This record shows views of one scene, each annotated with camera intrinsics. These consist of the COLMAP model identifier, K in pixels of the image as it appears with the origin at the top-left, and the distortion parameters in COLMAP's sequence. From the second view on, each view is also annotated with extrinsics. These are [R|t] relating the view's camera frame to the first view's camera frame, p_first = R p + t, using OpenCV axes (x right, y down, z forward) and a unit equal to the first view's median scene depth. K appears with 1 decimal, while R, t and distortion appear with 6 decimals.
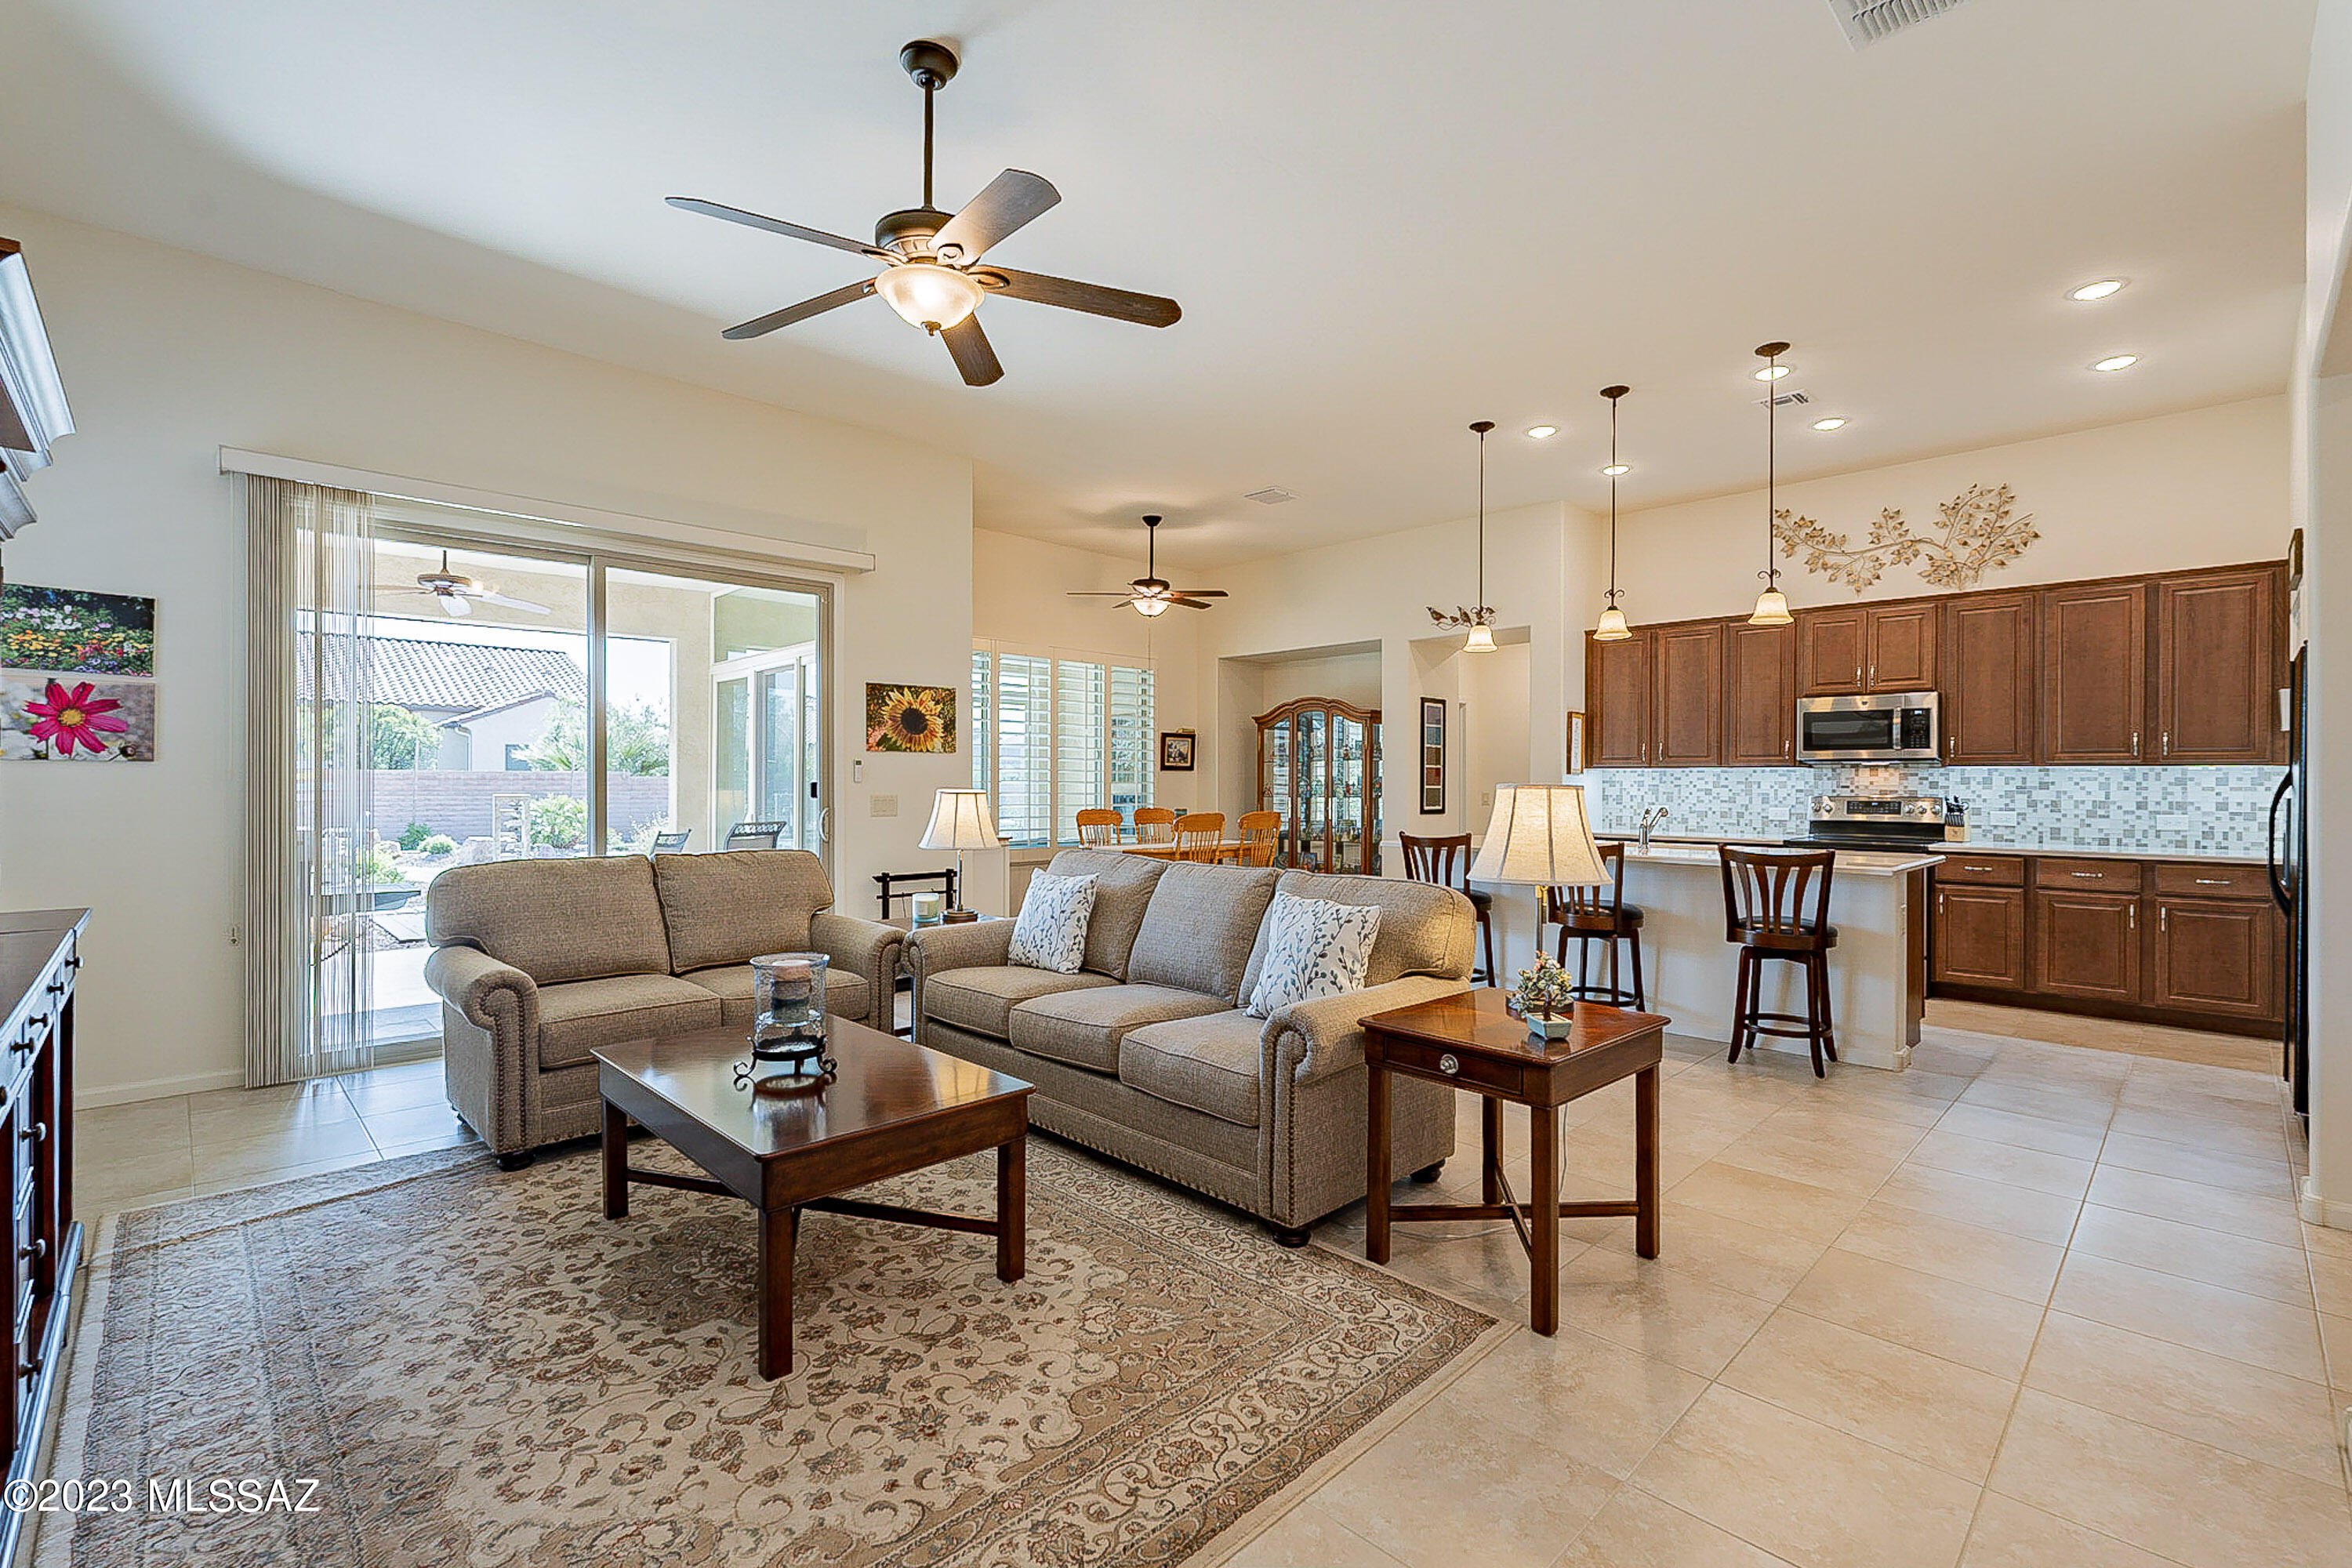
lens RADIAL K [[1036.6, 0, 1173.6], [0, 1036.6, 787.9], [0, 0, 1]] dist [-0.004175, 0.001054]
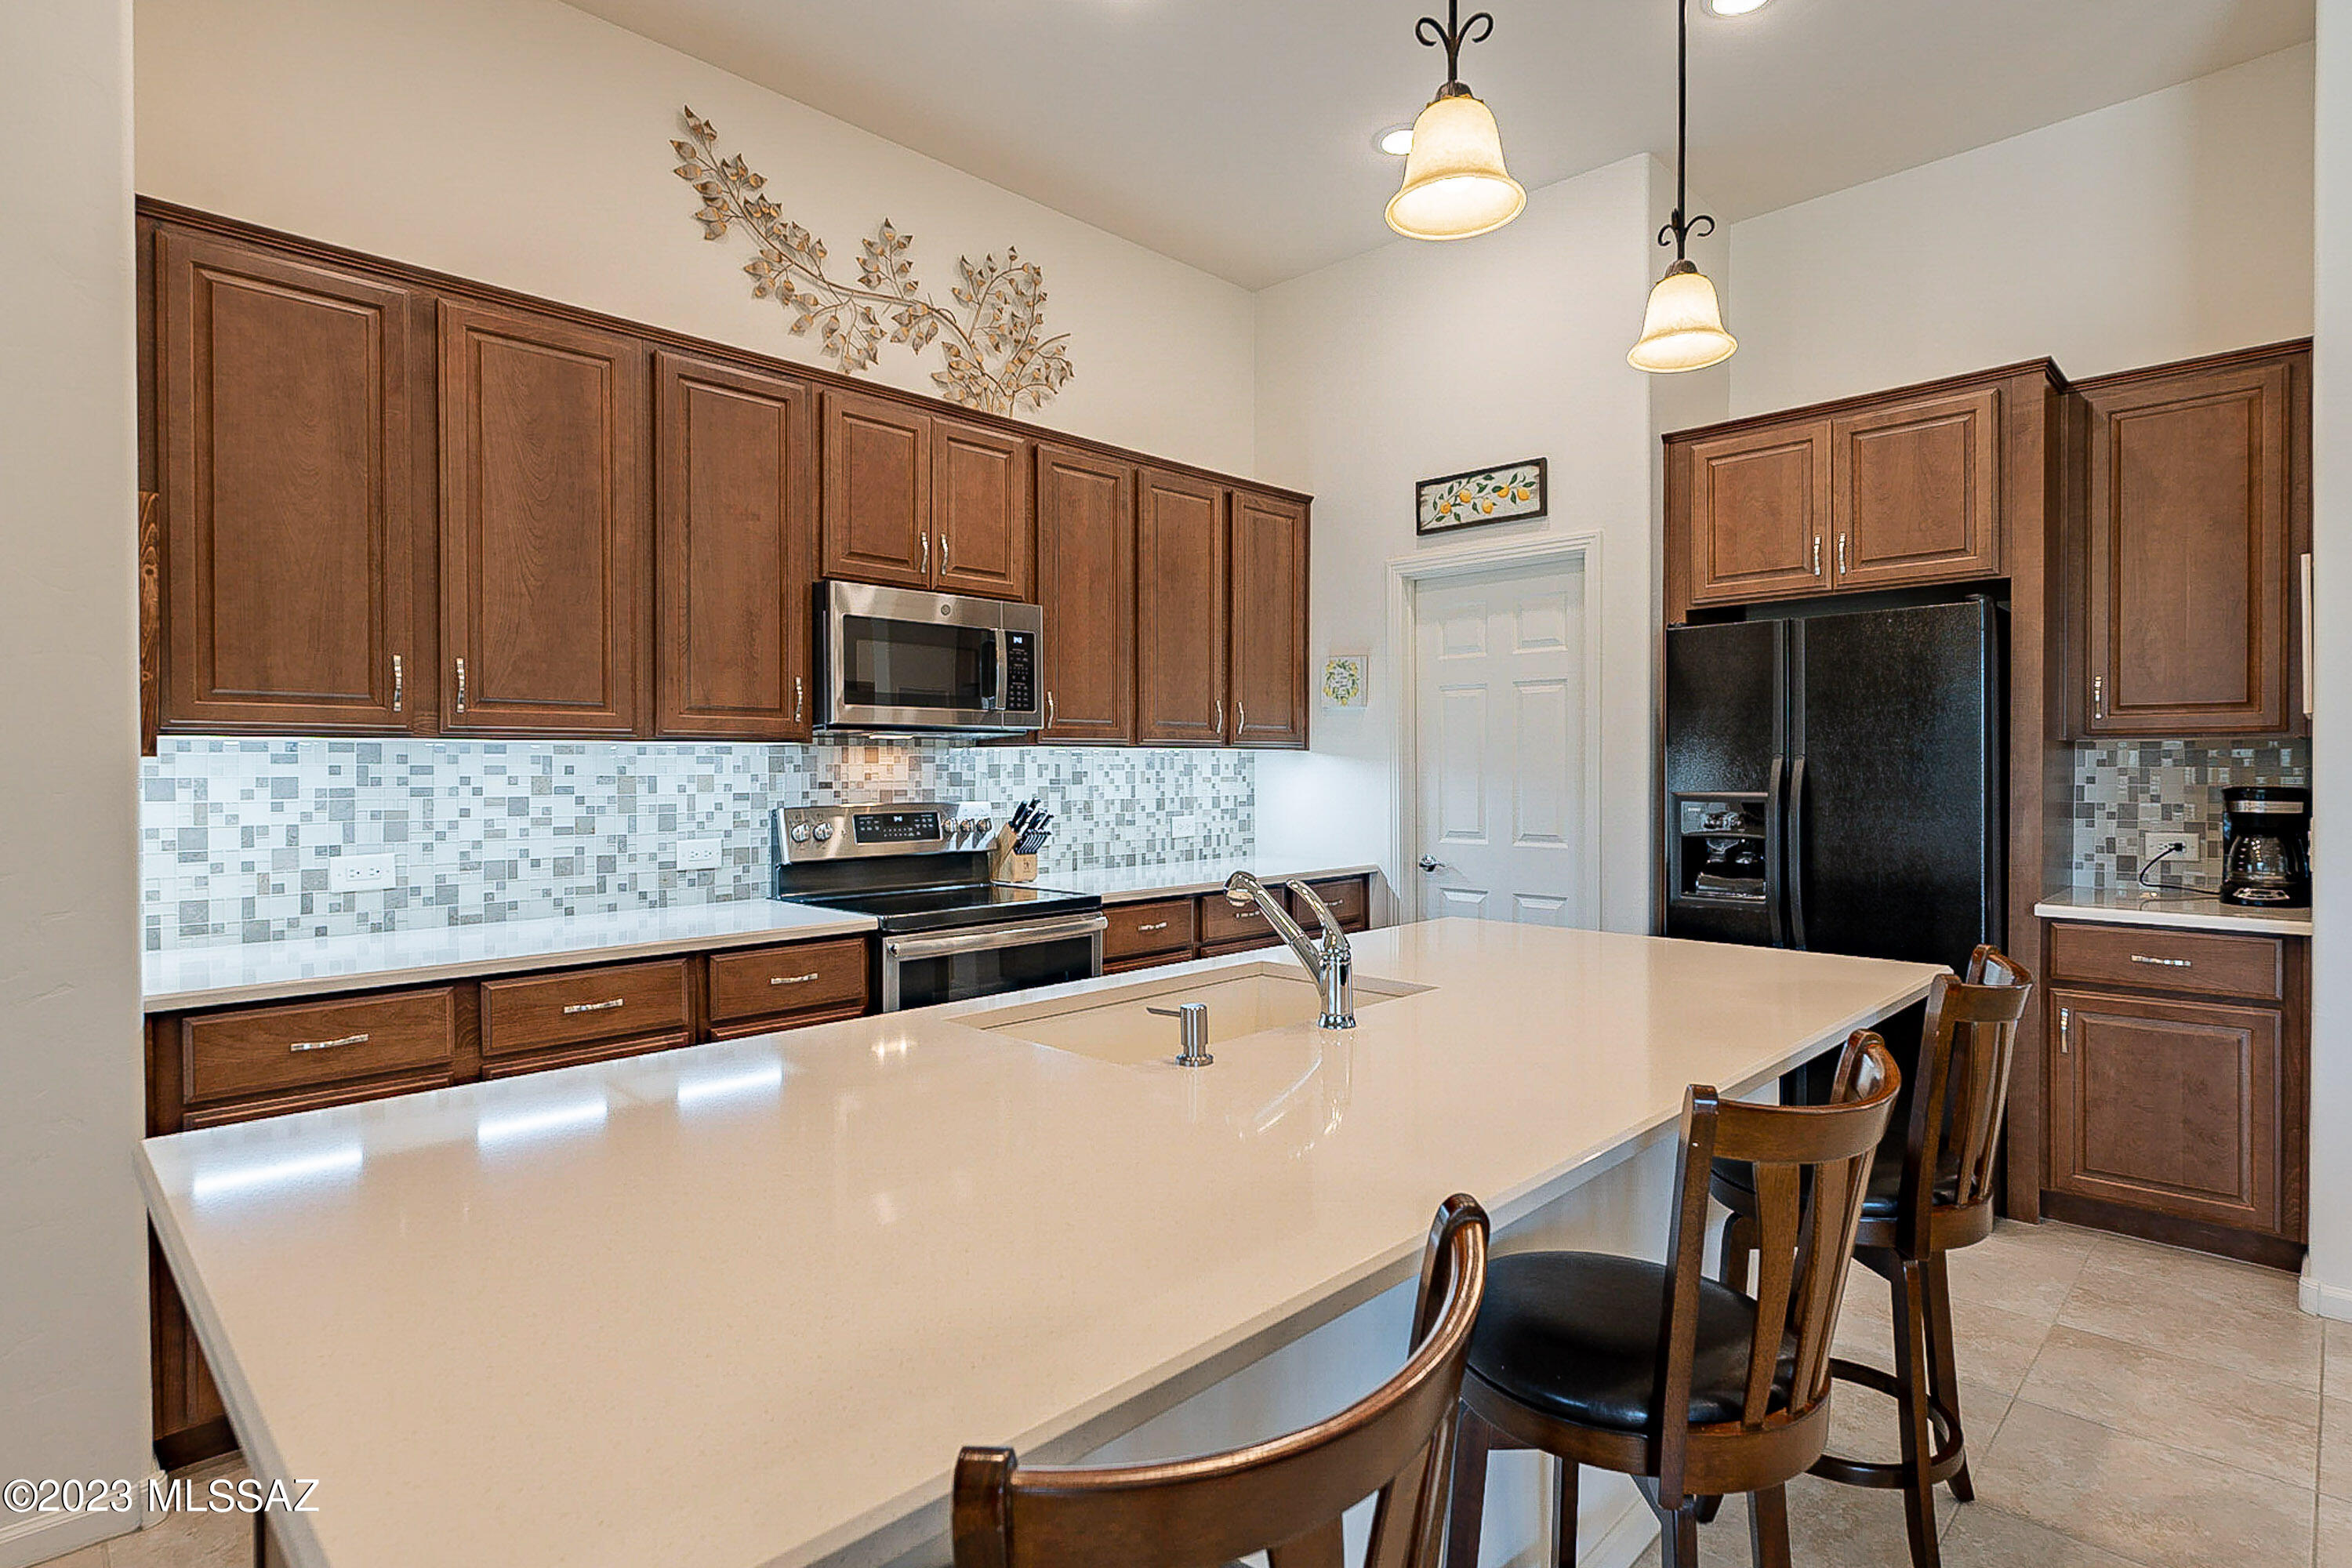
lens RADIAL K [[1197.6, 0, 1213.3], [0, 1197.6, 777.6], [0, 0, 1]] dist [-0.002256, 0.001634]
pose [[-0.039385, -0.012908, 0.999141, 0.106473], [0.010456, 0.999856, 0.013329, -0.010226], [-0.999169, 0.010972, -0.039245, 0.870123]]
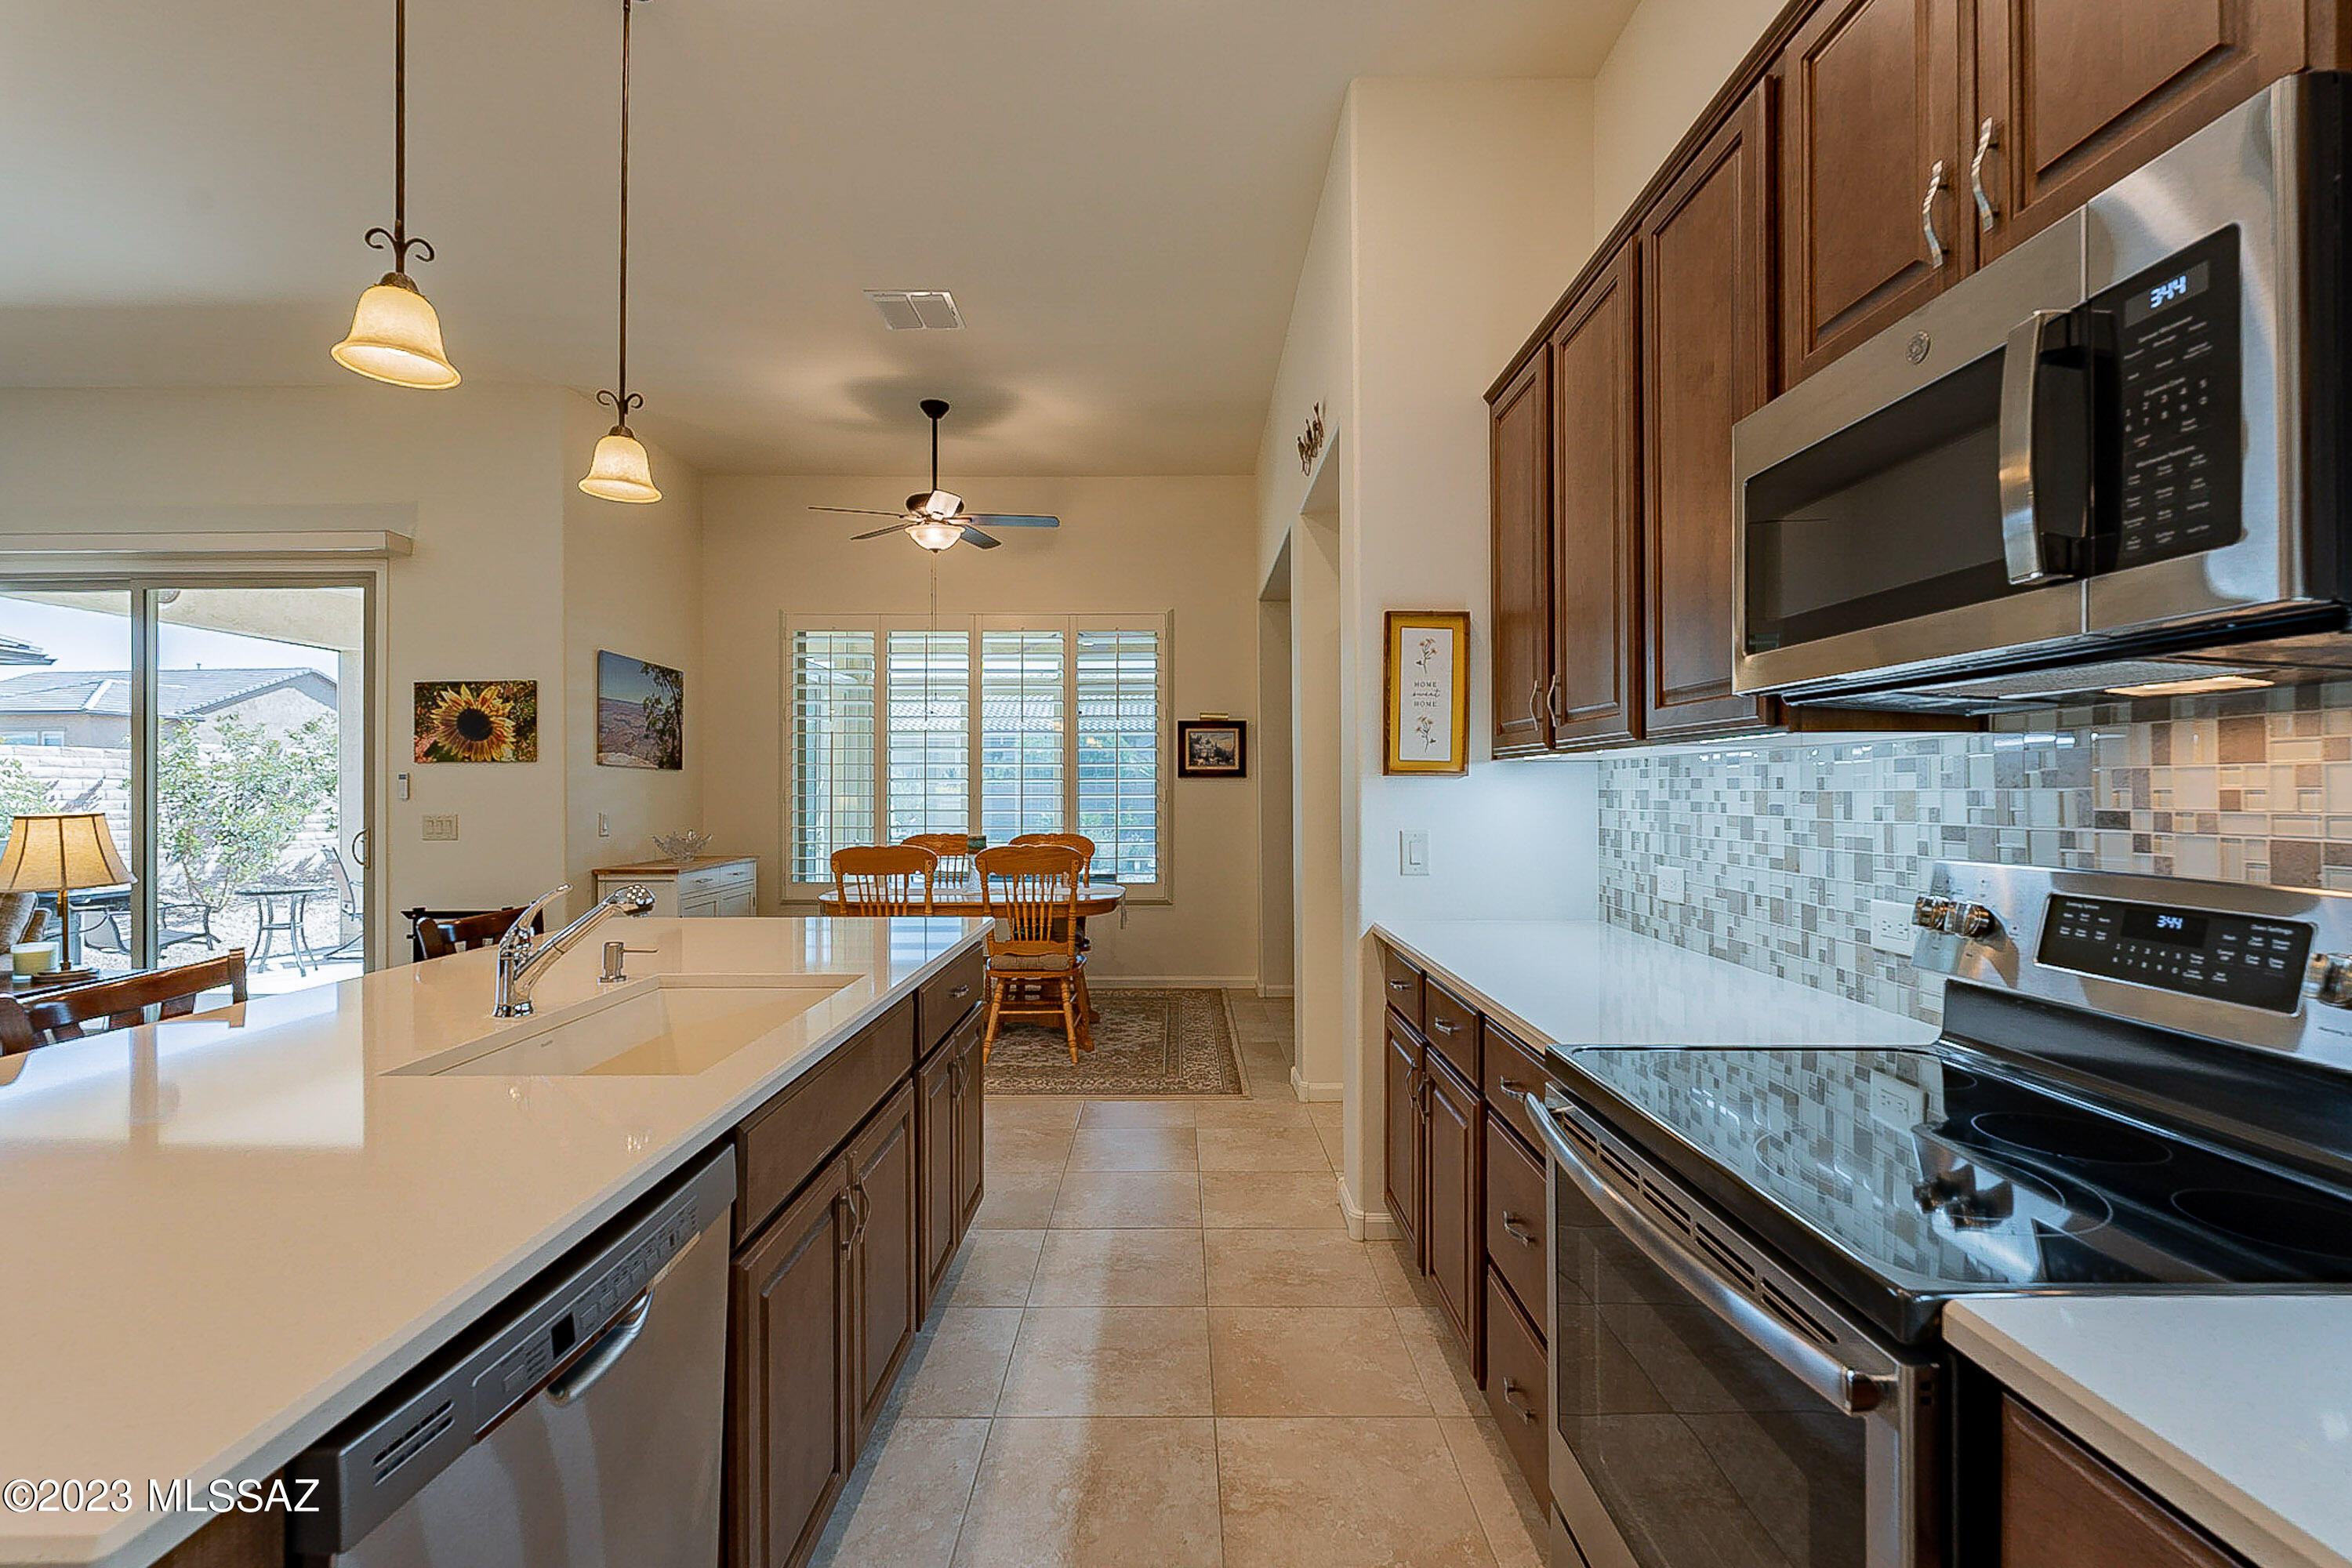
lens RADIAL K [[1036.6, 0, 1168.0], [0, 1036.6, 786.5], [0, 0, 1]] dist [-0.004175, 0.001054]
pose [[0.712748, -0.008401, -0.701370, 0.677122], [0.001577, 0.999945, -0.010375, -0.005754], [0.701418, 0.006289, 0.712722, 0.759682]]
